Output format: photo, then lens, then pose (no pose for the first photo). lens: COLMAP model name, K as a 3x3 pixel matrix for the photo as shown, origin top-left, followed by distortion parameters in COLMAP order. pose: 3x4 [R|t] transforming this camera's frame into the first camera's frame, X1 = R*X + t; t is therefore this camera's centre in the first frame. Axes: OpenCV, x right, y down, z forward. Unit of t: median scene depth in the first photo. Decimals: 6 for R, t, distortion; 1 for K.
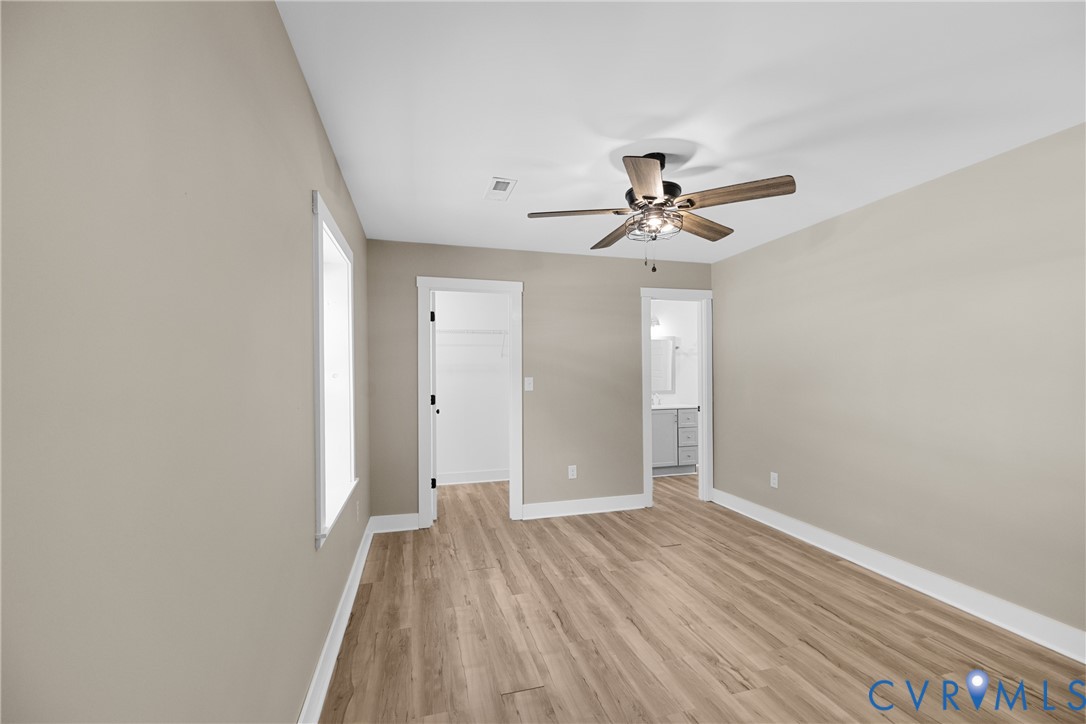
lens RADIAL K [[457.8, 0, 545.2], [0, 457.8, 370.2], [0, 0, 1]] dist [-0.000655, 0.000076]
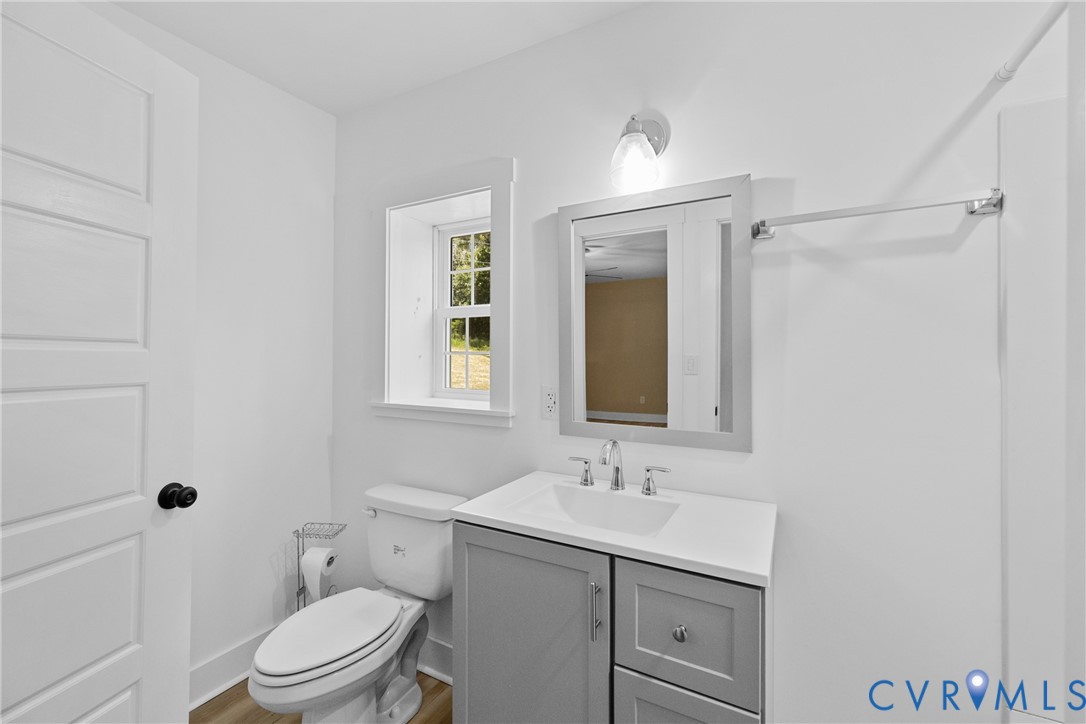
lens RADIAL K [[455.0, 0, 546.6], [0, 455.0, 360.2], [0, 0, 1]] dist [-0.000757, 0.000066]
pose [[0.716237, 0.014031, -0.697716, 0.370362], [-0.002474, 0.999843, 0.017567, 0.005505], [0.697853, -0.010856, 0.716159, 0.808003]]
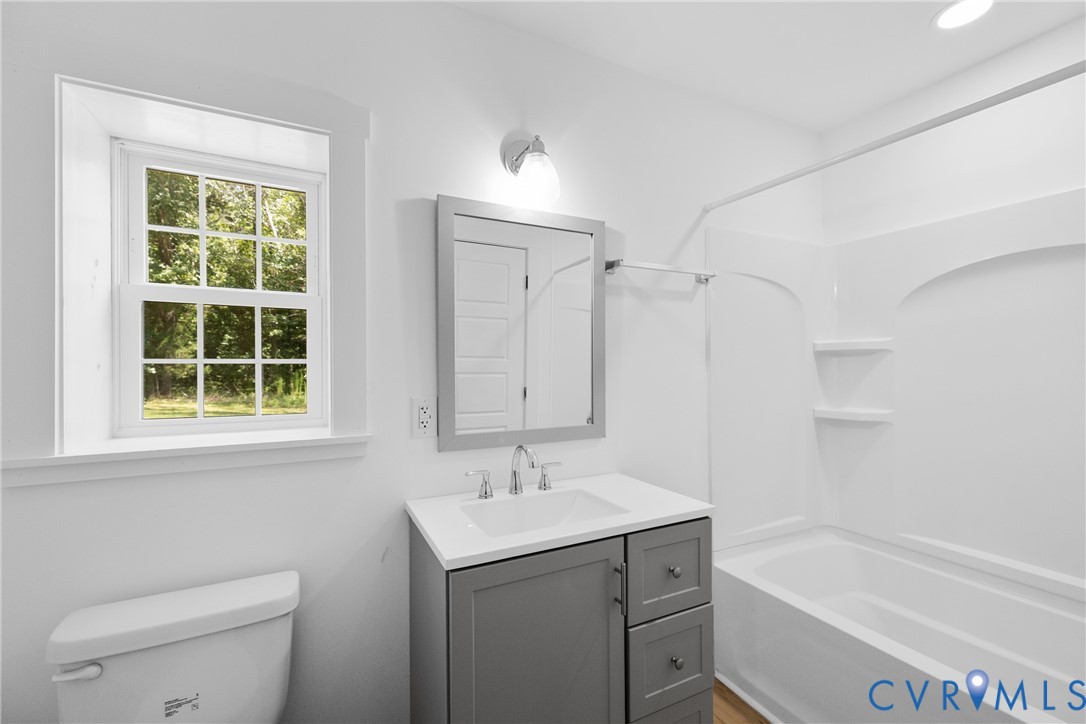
lens RADIAL K [[457.8, 0, 545.2], [0, 457.8, 370.2], [0, 0, 1]] dist [-0.000655, 0.000076]
pose [[0.981035, -0.001654, 0.193824, 0.203240], [-0.000977, 0.999909, 0.013479, 0.008069], [-0.193829, -0.013413, 0.980944, 0.762386]]
